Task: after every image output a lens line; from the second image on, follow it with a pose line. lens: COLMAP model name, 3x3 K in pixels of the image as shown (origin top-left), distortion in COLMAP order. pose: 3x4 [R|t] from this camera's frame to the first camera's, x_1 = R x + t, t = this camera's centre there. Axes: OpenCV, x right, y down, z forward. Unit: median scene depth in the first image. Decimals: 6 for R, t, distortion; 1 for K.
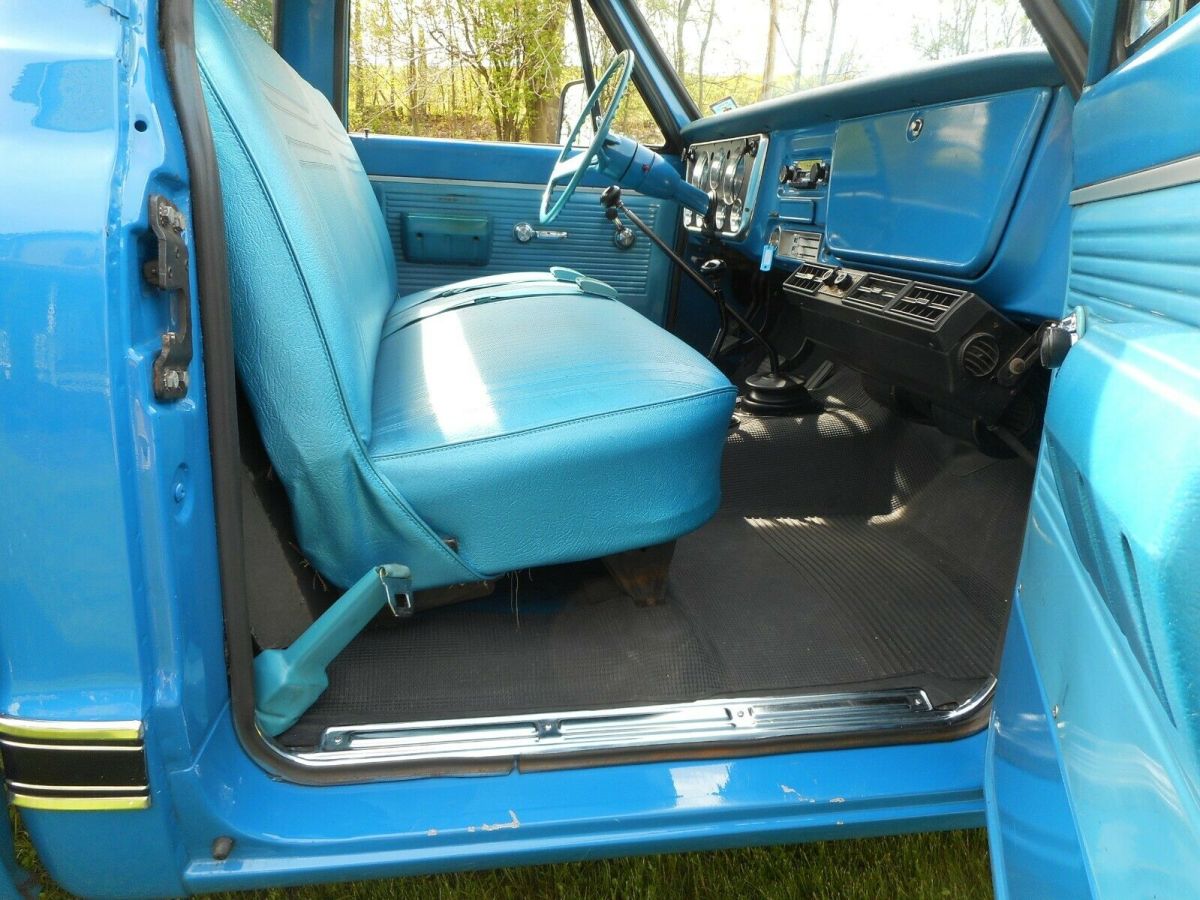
lens RADIAL K [[902.0, 0, 600.0], [0, 902.0, 450.0], [0, 0, 1]] dist [0.003392, 0.002357]
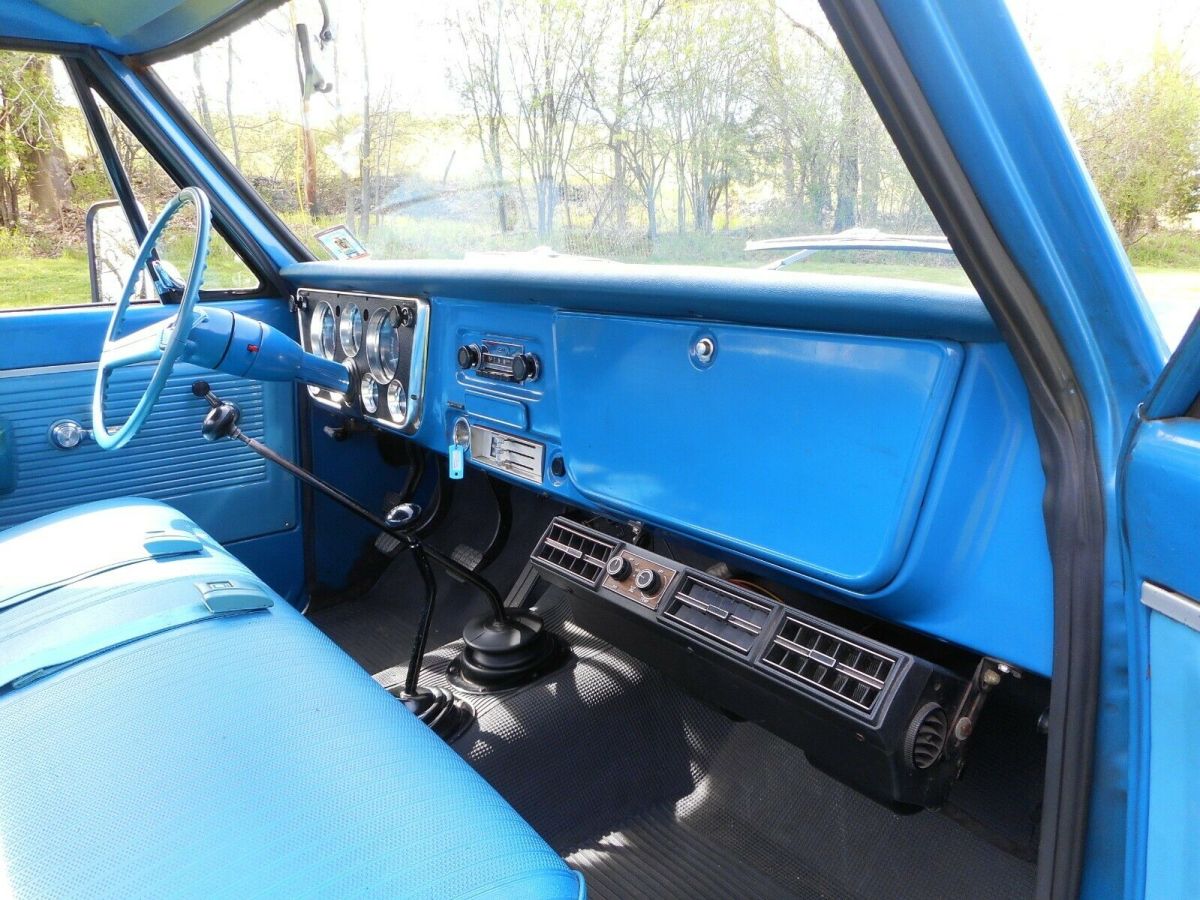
lens RADIAL K [[908.4, 0, 596.6], [0, 908.4, 448.9], [0, 0, 1]] dist [0.003008, 0.003837]
pose [[0.892213, -0.173051, 0.417144, -0.021331], [0.187360, 0.982268, 0.006753, -0.206375], [-0.410916, 0.072132, 0.908815, 0.273258]]
